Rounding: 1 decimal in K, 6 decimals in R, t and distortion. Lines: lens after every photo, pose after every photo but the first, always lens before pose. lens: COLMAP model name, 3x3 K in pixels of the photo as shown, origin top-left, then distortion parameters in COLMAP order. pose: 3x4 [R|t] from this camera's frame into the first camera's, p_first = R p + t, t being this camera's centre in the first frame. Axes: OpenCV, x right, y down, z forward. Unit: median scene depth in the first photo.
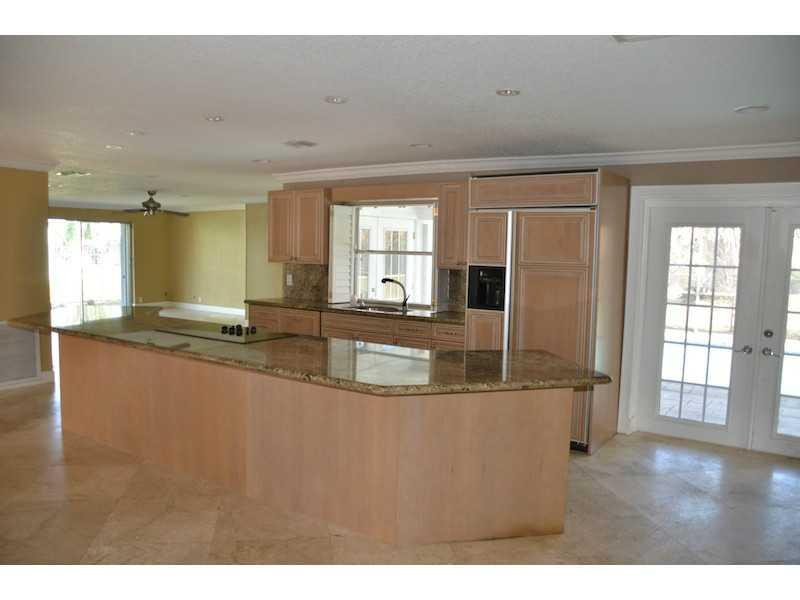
lens RADIAL K [[640.6, 0, 396.0], [0, 640.6, 308.2], [0, 0, 1]] dist [-0.156612, 0.160109]
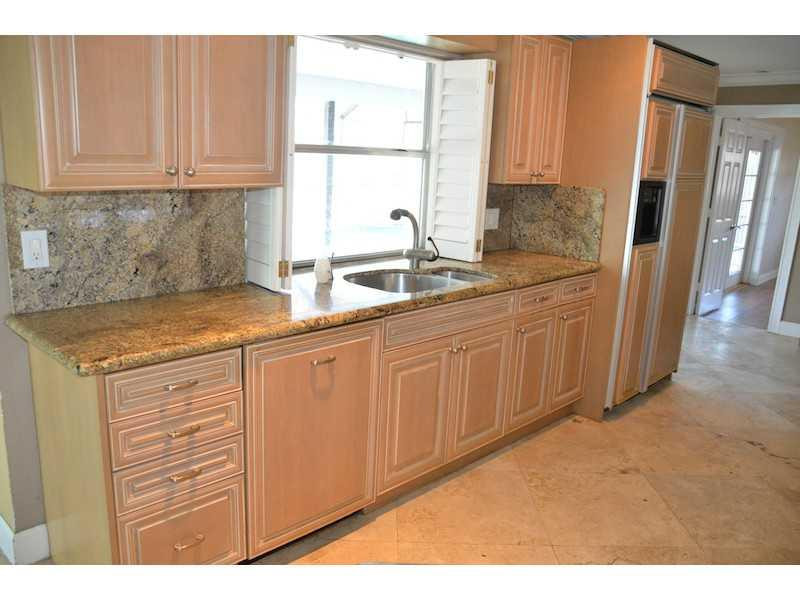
lens RADIAL K [[640.6, 0, 396.0], [0, 640.6, 308.2], [0, 0, 1]] dist [-0.156612, 0.160109]
pose [[0.172163, -0.237899, 0.955910, -0.415568], [0.058537, 0.971155, 0.231151, -0.074015], [-0.983328, 0.016161, 0.181123, 0.820242]]
